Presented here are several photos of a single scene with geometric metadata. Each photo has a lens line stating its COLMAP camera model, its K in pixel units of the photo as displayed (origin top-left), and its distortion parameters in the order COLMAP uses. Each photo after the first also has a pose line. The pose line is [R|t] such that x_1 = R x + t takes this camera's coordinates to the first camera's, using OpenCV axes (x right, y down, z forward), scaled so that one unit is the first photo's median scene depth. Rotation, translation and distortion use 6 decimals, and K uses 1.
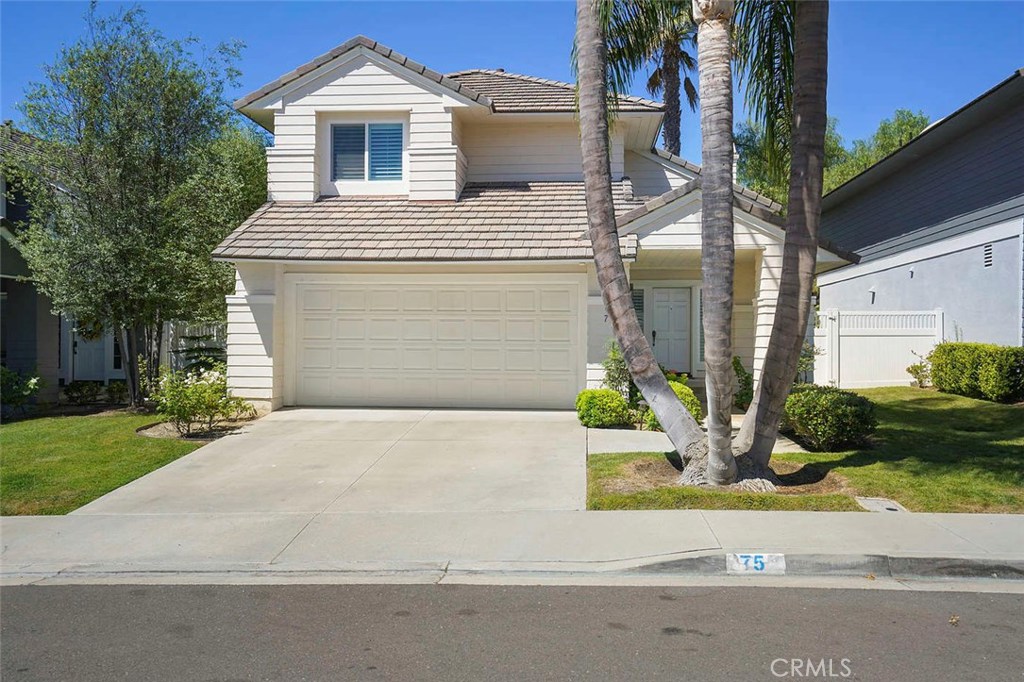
lens RADIAL K [[876.4, 0, 512.0], [0, 876.4, 341.0], [0, 0, 1]] dist [0.007378, -0.000136]
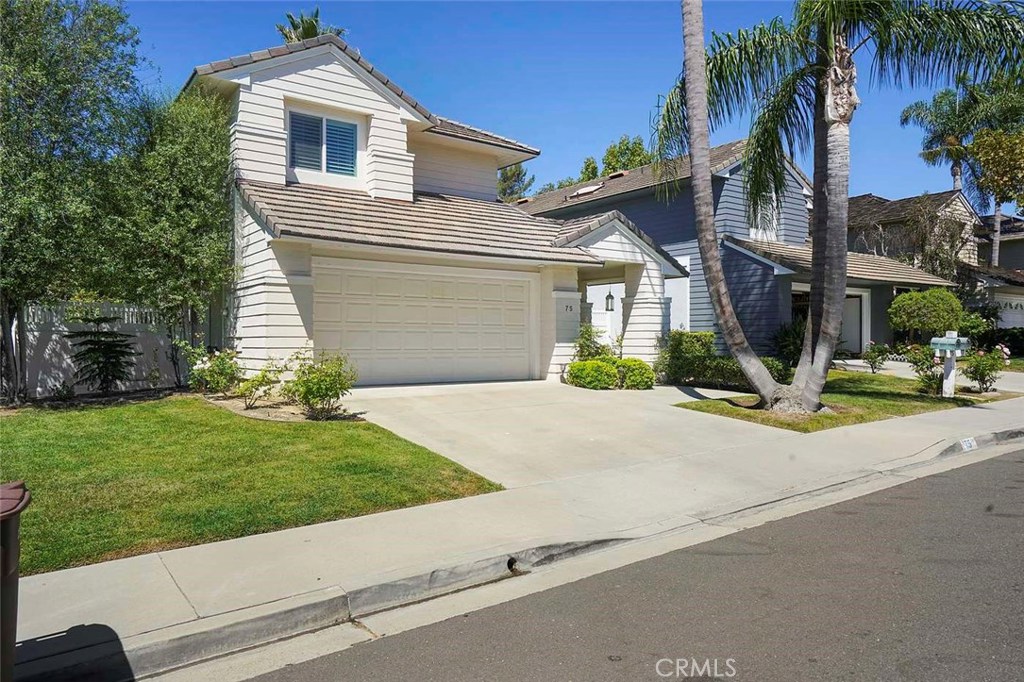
lens RADIAL K [[697.4, 0, 512.0], [0, 697.4, 341.0], [0, 0, 1]] dist [-0.006248, 0.000399]
pose [[0.753991, -0.005078, 0.656865, -0.558581], [0.000498, 0.999974, 0.007159, 0.013634], [-0.656885, -0.005071, 0.753974, 0.226924]]
